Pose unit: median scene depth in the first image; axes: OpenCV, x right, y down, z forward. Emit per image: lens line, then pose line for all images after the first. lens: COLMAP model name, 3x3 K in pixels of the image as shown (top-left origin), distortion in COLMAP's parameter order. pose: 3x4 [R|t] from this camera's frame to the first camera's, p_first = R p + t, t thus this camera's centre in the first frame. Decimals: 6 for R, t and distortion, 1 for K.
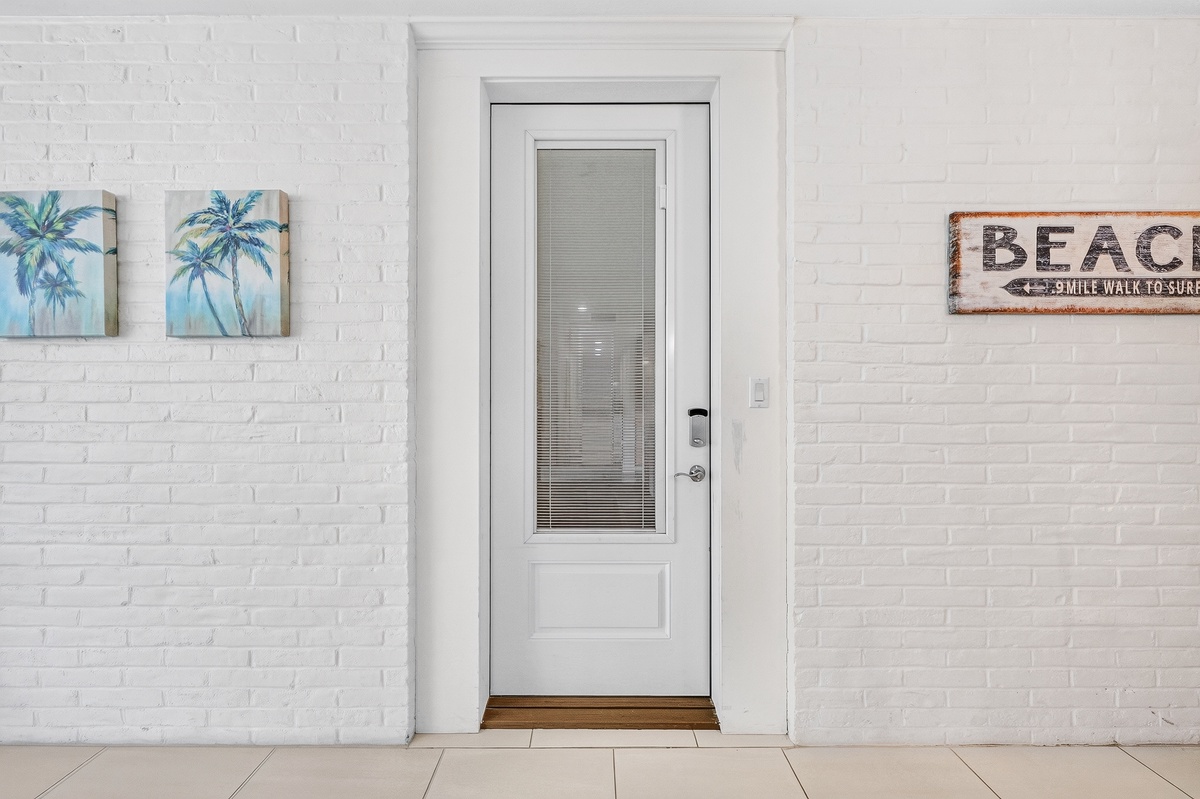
lens RADIAL K [[476.5, 0, 601.5], [0, 476.5, 392.5], [0, 0, 1]] dist [-0.003299, 0.001553]
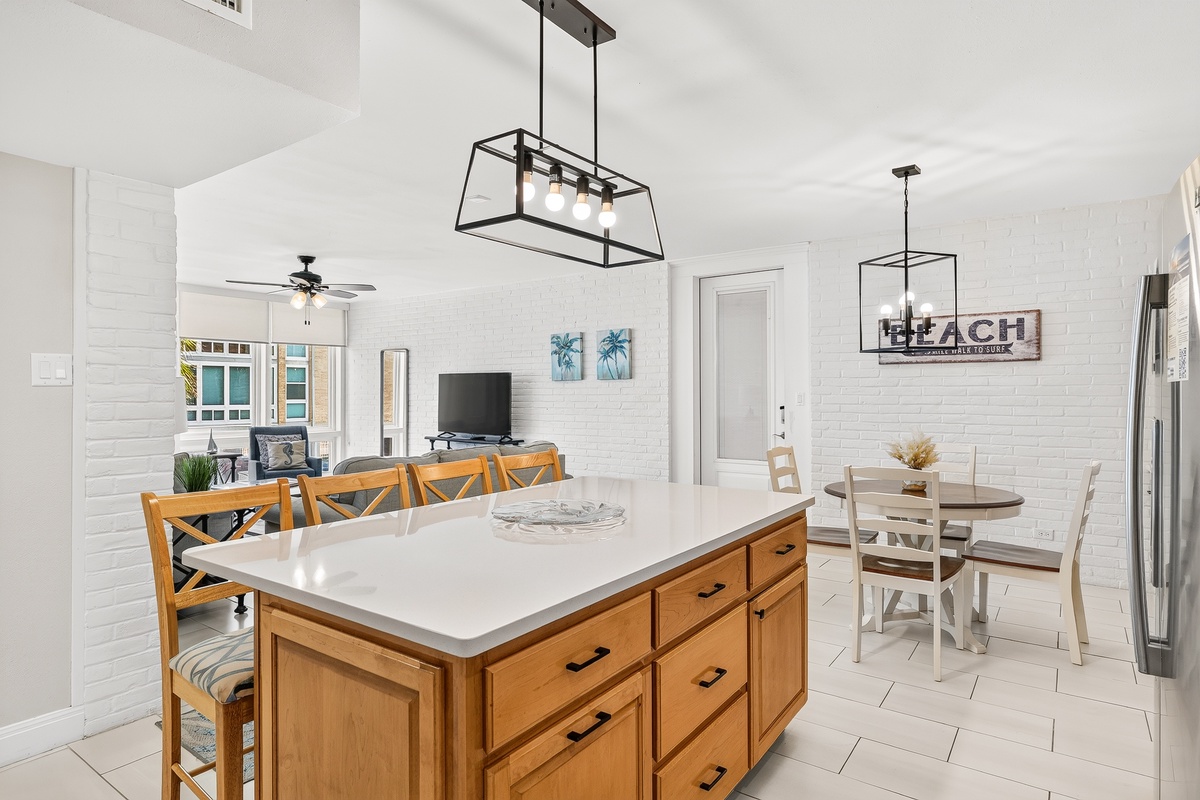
lens RADIAL K [[661.1, 0, 574.7], [0, 661.1, 383.6], [0, 0, 1]] dist [0.001025, 0.000107]
pose [[0.792353, -0.010841, -0.609967, 1.520651], [0.002594, 0.999893, -0.014403, -0.033387], [0.610058, 0.009830, 0.792296, -2.395663]]
